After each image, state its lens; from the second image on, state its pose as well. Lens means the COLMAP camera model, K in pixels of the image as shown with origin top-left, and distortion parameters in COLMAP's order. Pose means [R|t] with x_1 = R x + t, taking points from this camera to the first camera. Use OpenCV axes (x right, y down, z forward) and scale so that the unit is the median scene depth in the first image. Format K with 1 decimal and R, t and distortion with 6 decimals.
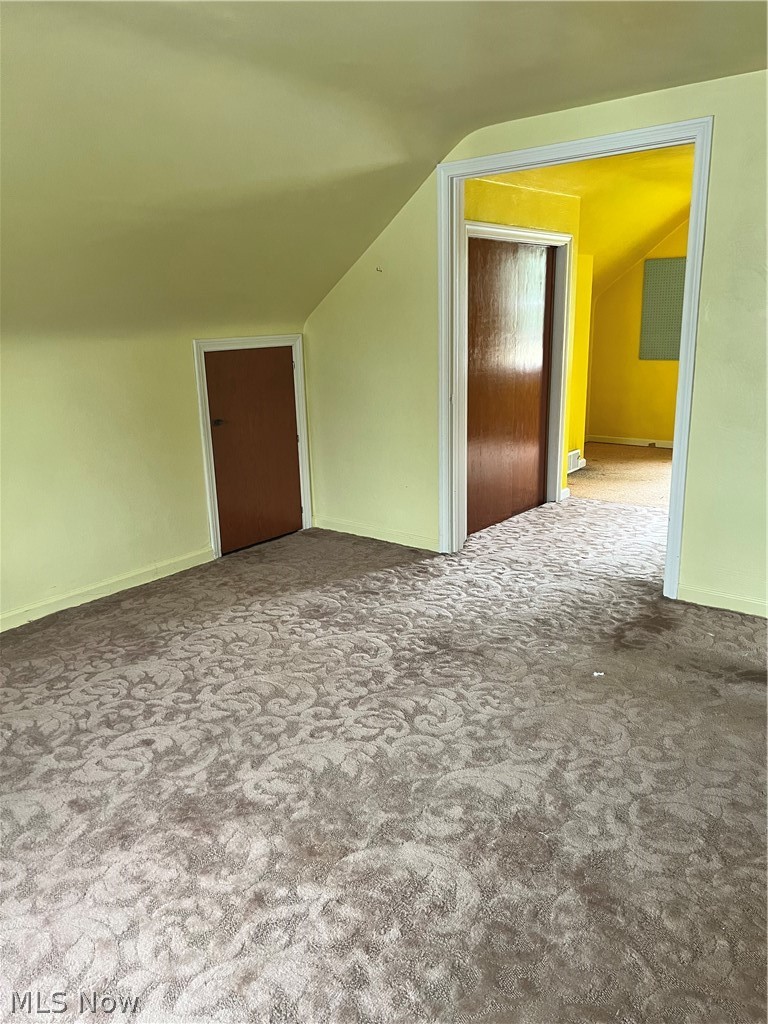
lens RADIAL K [[773.1, 0, 385.6], [0, 773.1, 512.6], [0, 0, 1]] dist [0.033278, -0.021064]
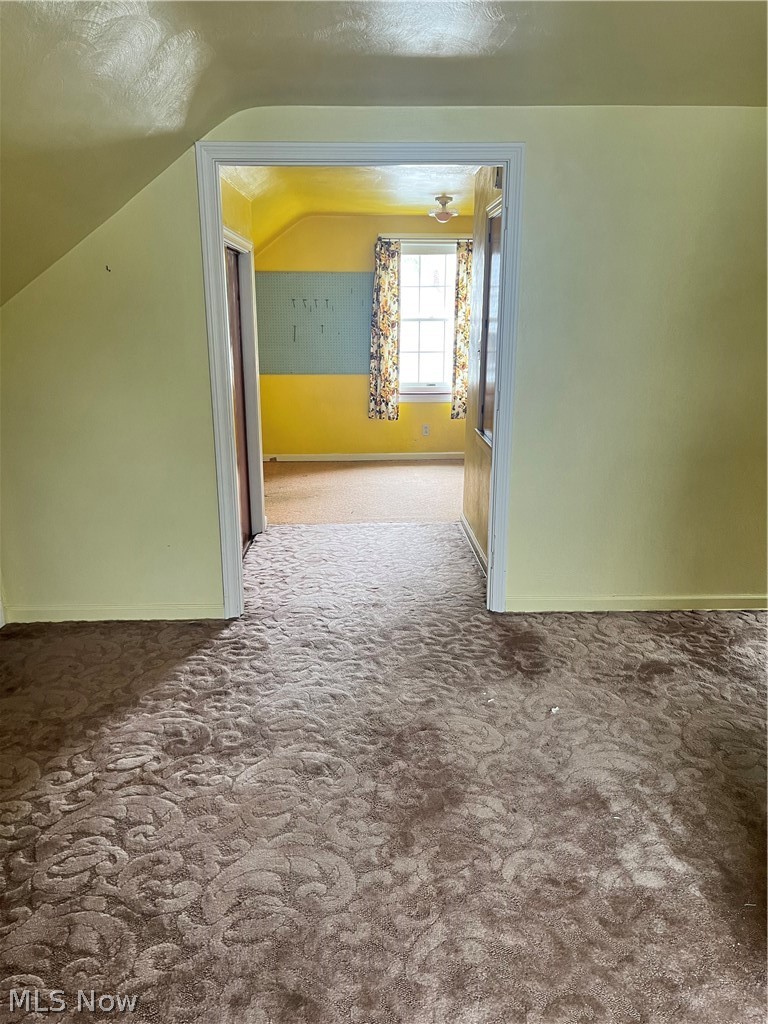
lens RADIAL K [[773.1, 0, 383.5], [0, 773.1, 514.7], [0, 0, 1]] dist [0.033278, -0.021064]
pose [[0.760579, -0.145853, 0.632651, -0.342244], [0.148245, 0.987712, 0.049488, -0.081816], [-0.632095, 0.056148, 0.772854, 0.283094]]
